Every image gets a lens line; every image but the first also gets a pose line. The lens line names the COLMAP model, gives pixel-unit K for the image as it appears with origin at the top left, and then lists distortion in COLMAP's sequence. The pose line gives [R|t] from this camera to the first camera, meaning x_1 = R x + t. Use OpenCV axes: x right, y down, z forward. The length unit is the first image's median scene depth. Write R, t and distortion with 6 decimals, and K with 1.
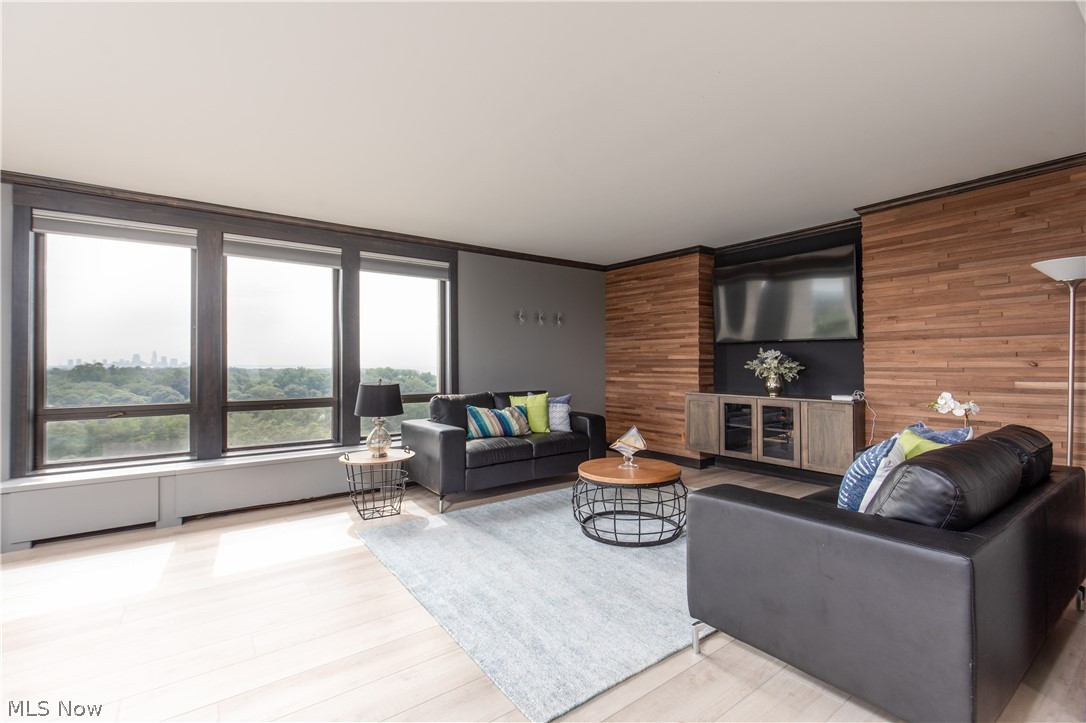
lens RADIAL K [[508.2, 0, 509.2], [0, 508.2, 365.4], [0, 0, 1]] dist [0.001523, 0.000041]
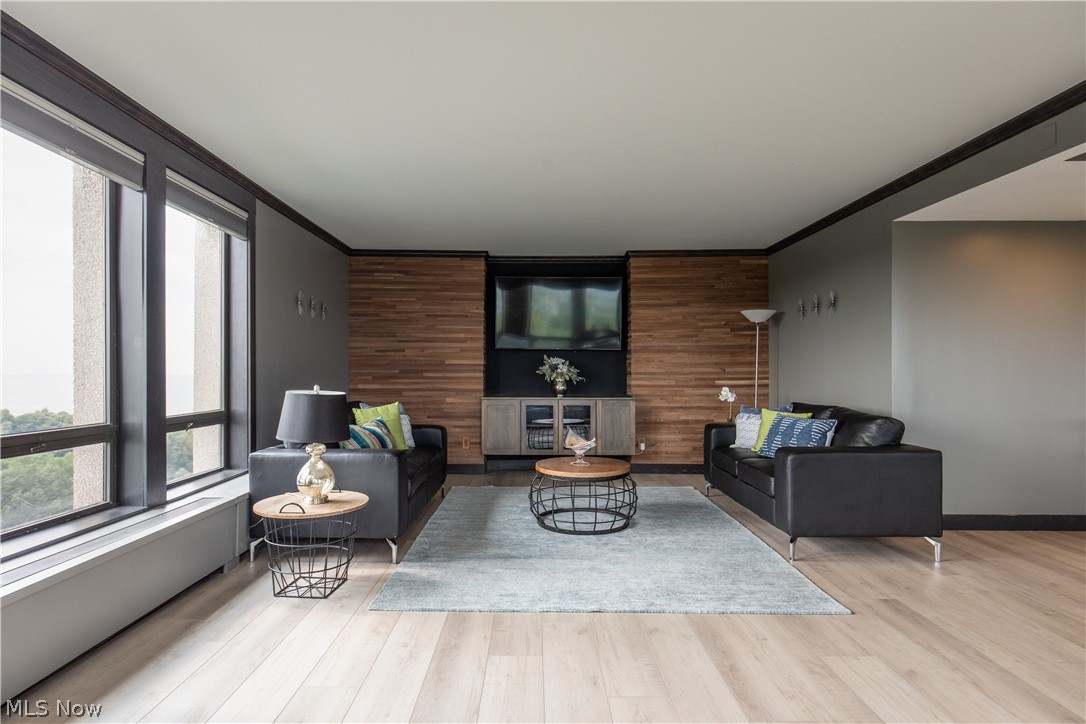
lens RADIAL K [[617.5, 0, 540.9], [0, 617.5, 375.4], [0, 0, 1]] dist [-0.002247, -0.000526]
pose [[0.554192, -0.000135, 0.832389, -0.640239], [-0.001258, 0.999999, 0.001000, 0.009293], [-0.832388, -0.001601, 0.554191, 0.255500]]
